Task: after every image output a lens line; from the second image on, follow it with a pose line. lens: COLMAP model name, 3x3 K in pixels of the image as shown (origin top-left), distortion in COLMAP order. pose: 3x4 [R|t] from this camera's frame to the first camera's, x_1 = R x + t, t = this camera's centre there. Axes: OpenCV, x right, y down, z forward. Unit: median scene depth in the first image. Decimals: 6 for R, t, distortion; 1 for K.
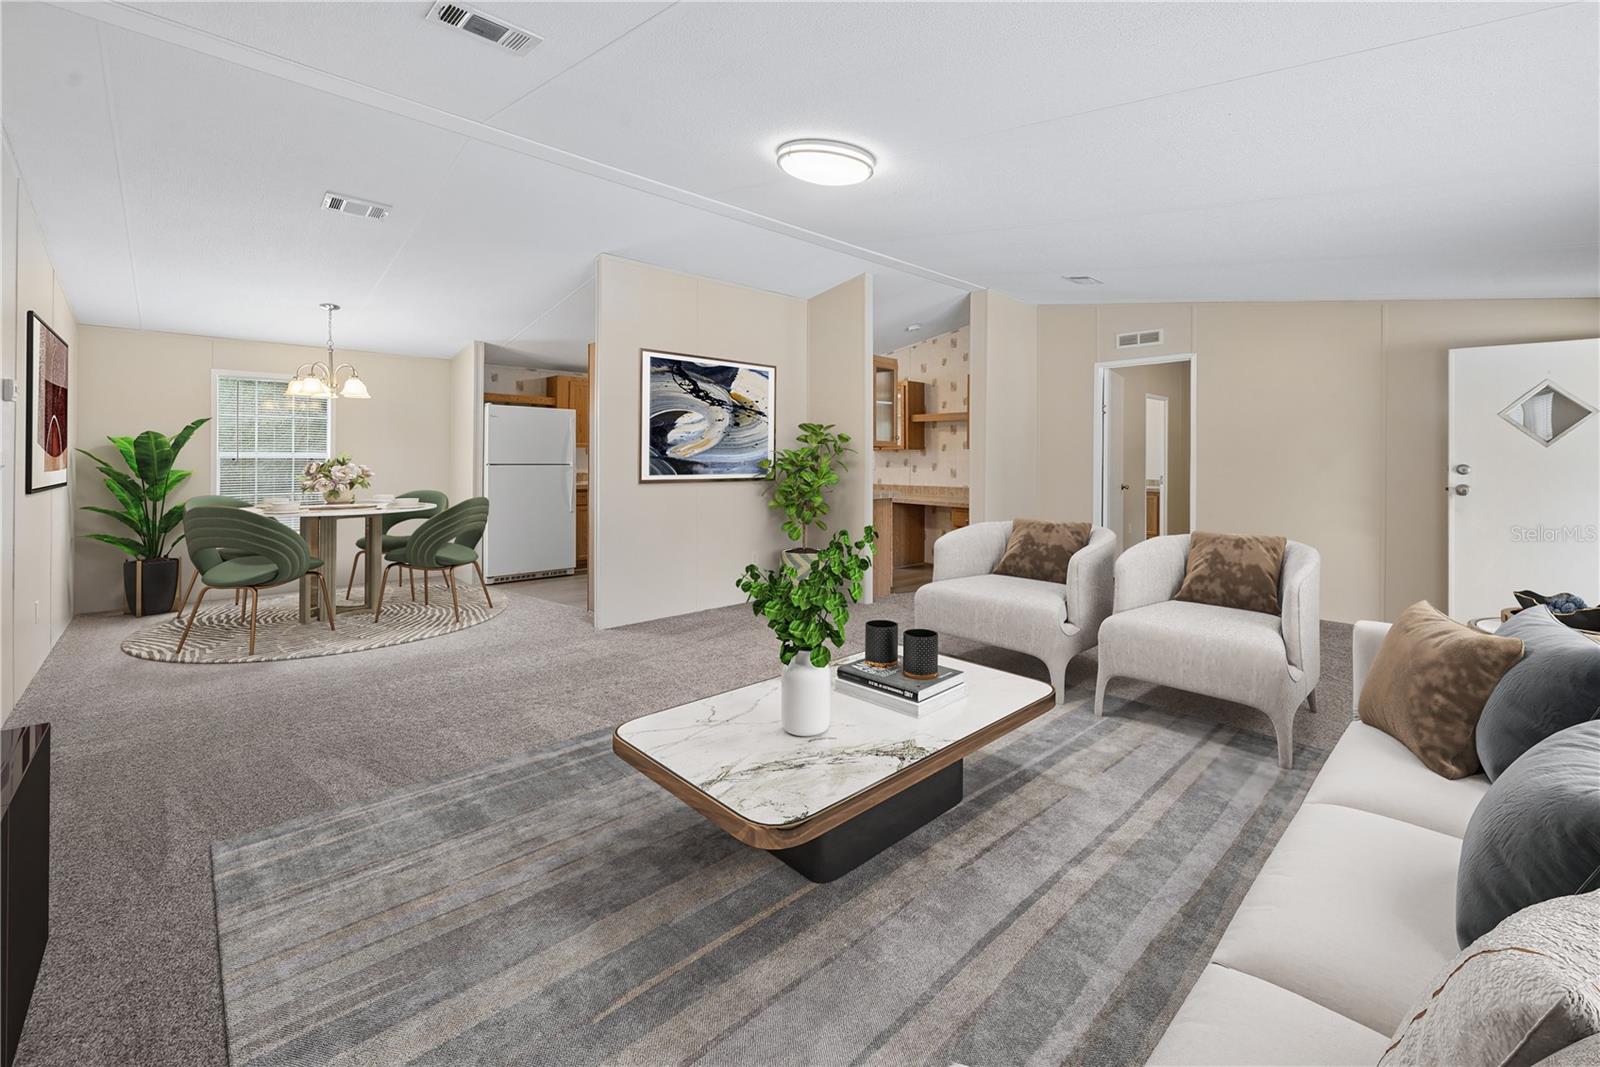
lens RADIAL K [[680.1, 0, 806.5], [0, 680.1, 450.9], [0, 0, 1]] dist [0.001399, -0.000082]
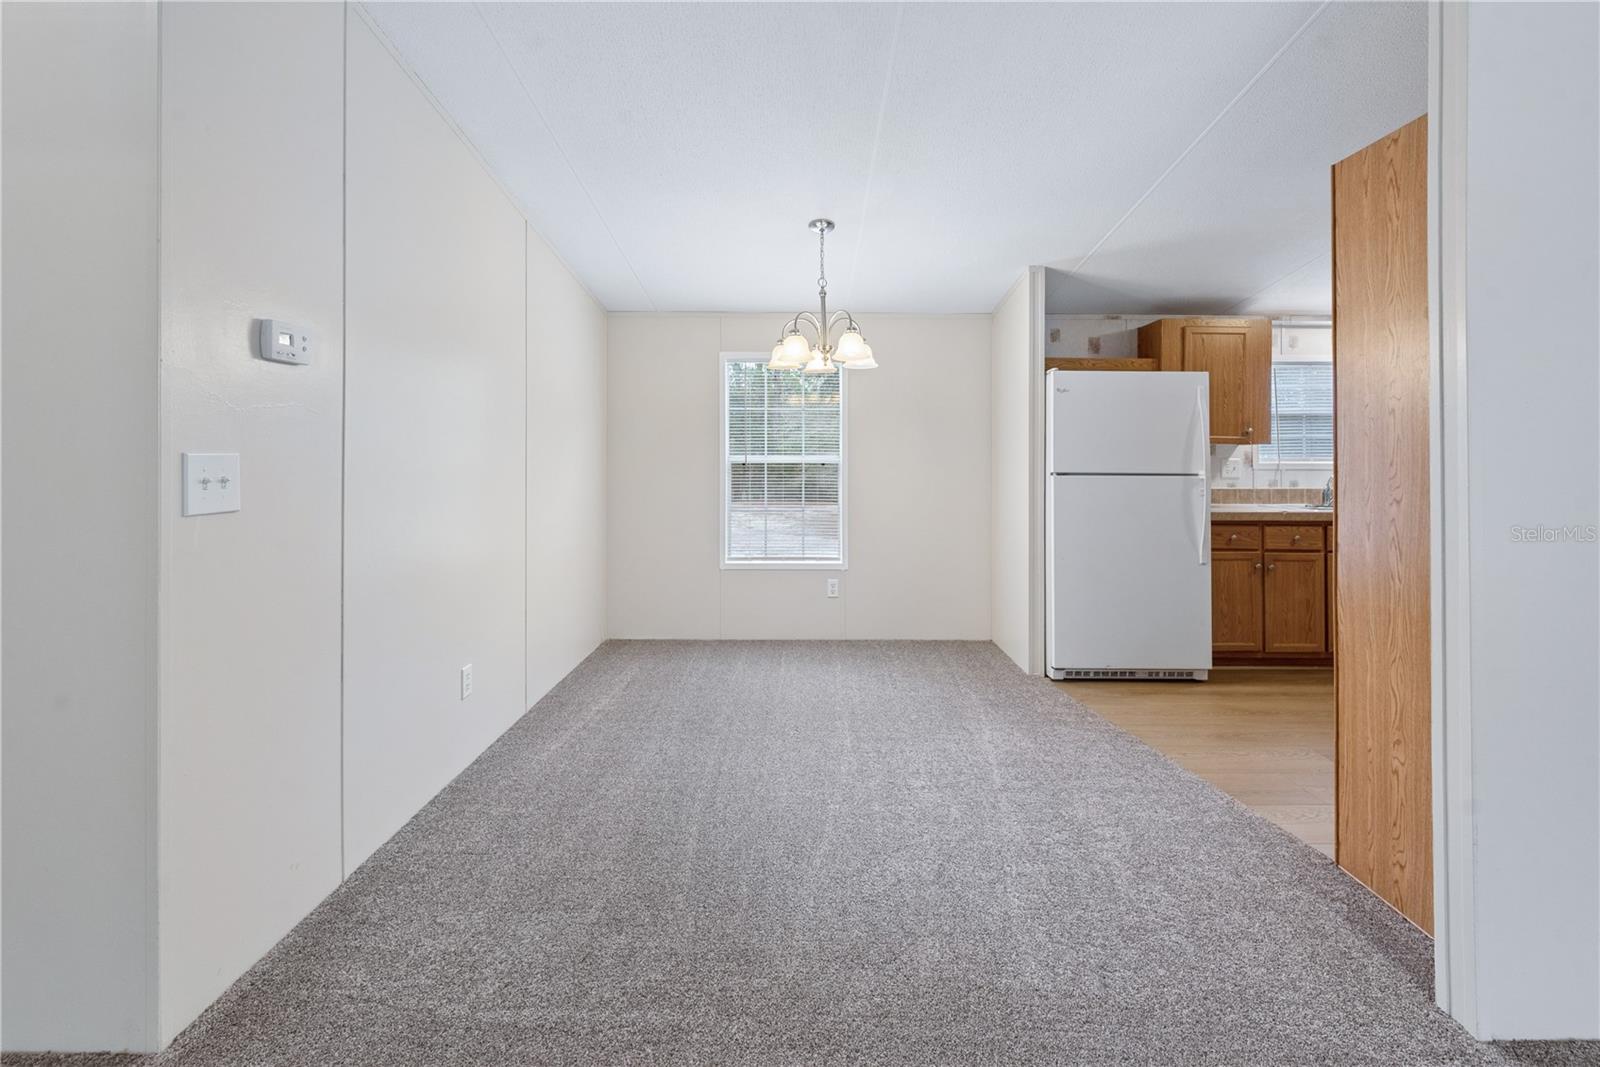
lens RADIAL K [[654.4, 0, 795.3], [0, 654.4, 472.2], [0, 0, 1]] dist [0.000635, 0.000058]
pose [[0.732844, 0.009240, -0.680334, -0.290317], [0.009889, 0.999658, 0.024230, 0.003148], [0.680325, -0.024484, 0.732501, 0.511661]]
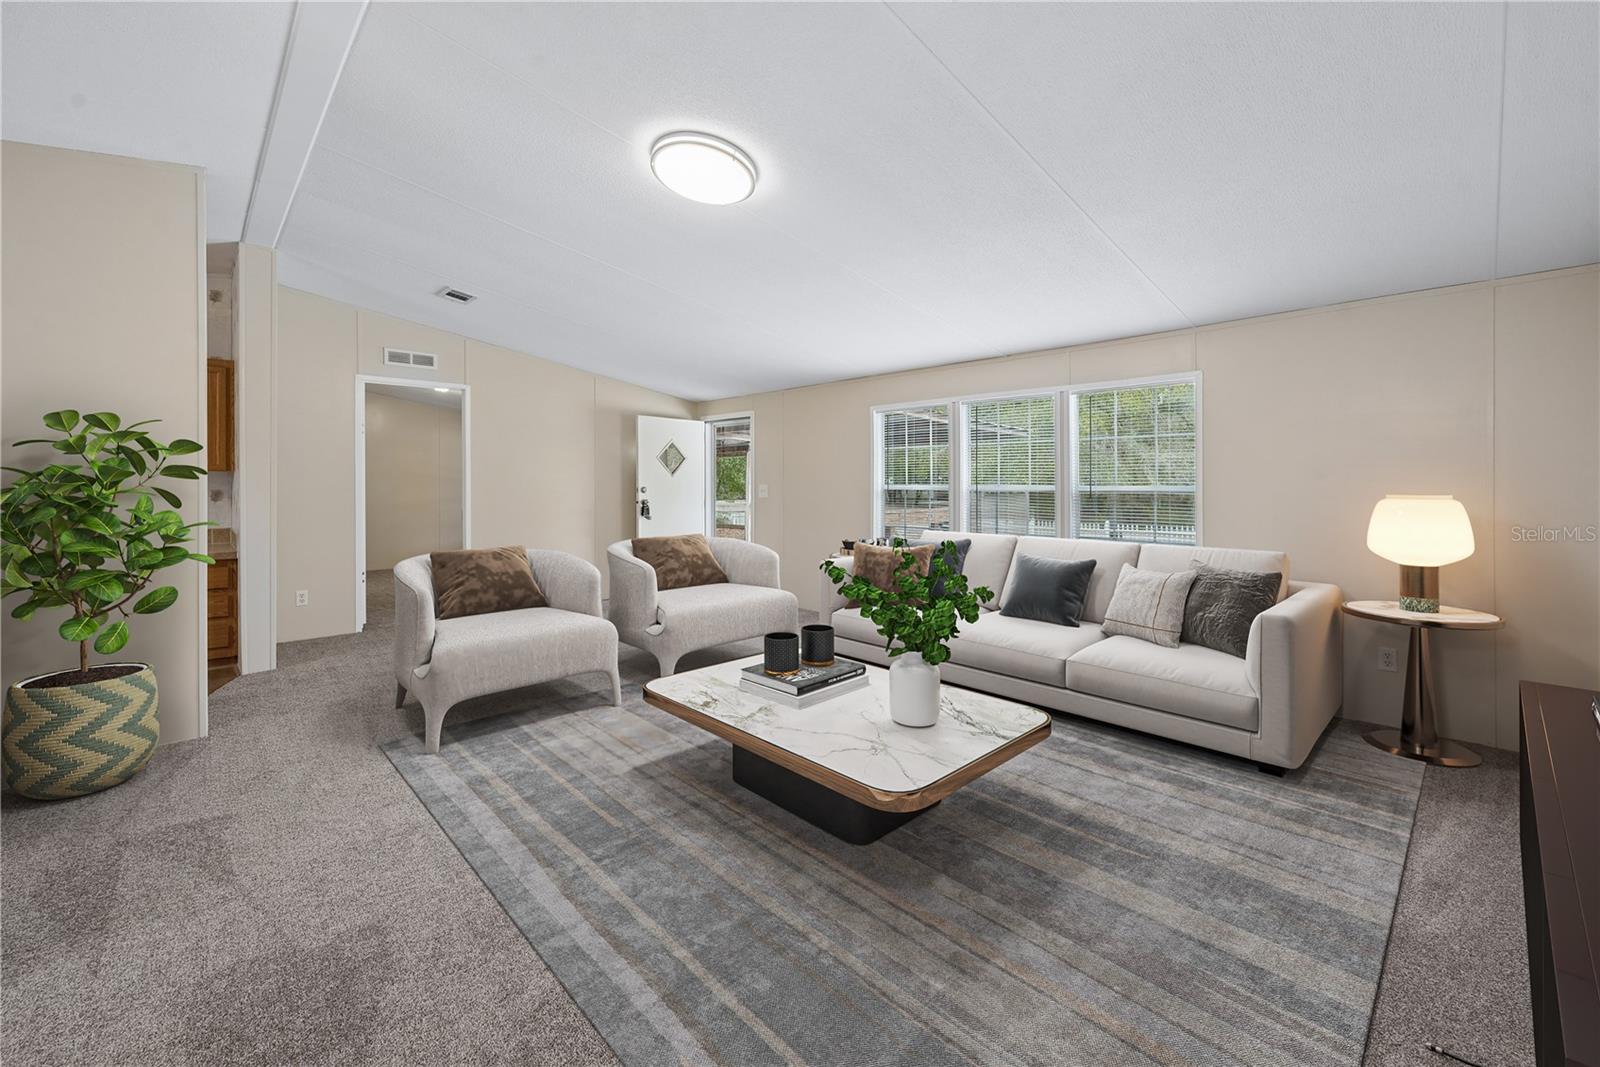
lens RADIAL K [[644.1, 0, 809.0], [0, 644.1, 482.5], [0, 0, 1]] dist [0.002275, 0.000166]
pose [[-0.010431, -0.005229, 0.999932, -0.493538], [-0.013233, 0.999899, 0.005091, -0.001868], [-0.999858, -0.013179, -0.010499, 0.504816]]
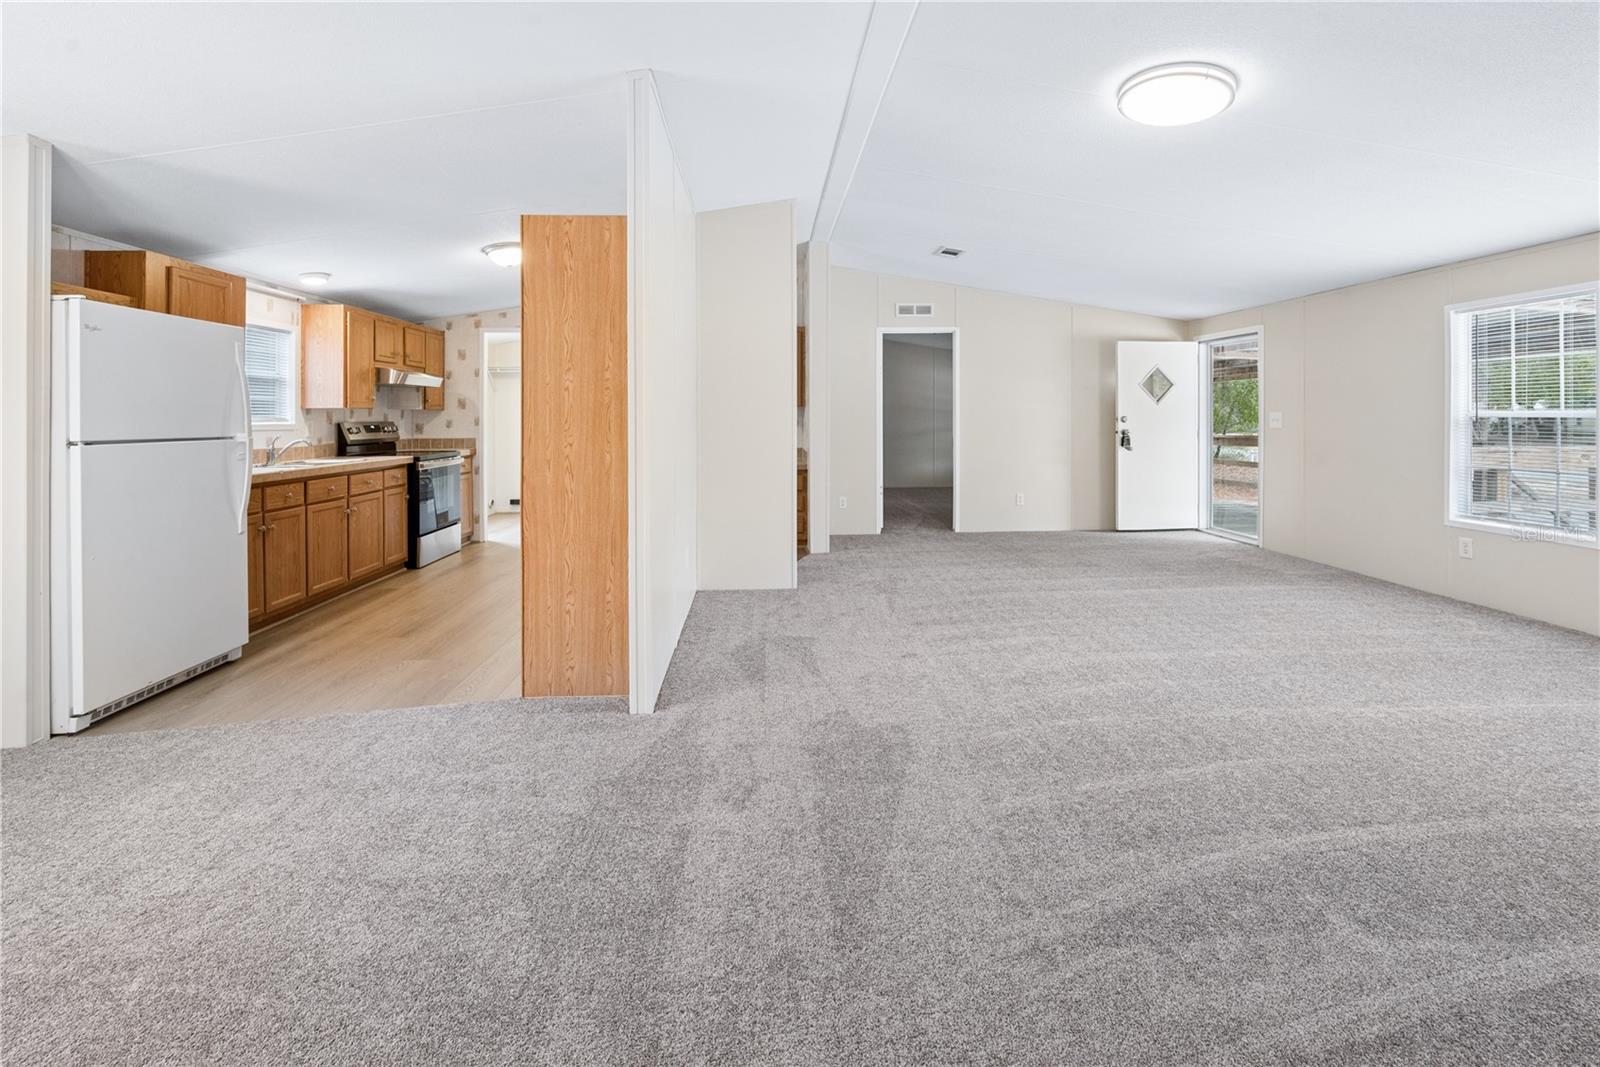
lens RADIAL K [[680.1, 0, 806.5], [0, 680.1, 450.9], [0, 0, 1]] dist [0.001399, -0.000082]
pose [[0.637473, -0.051485, 0.768750, -0.597693], [0.003647, 0.997955, 0.063811, -0.000676], [-0.770464, -0.037874, 0.636358, 0.455968]]
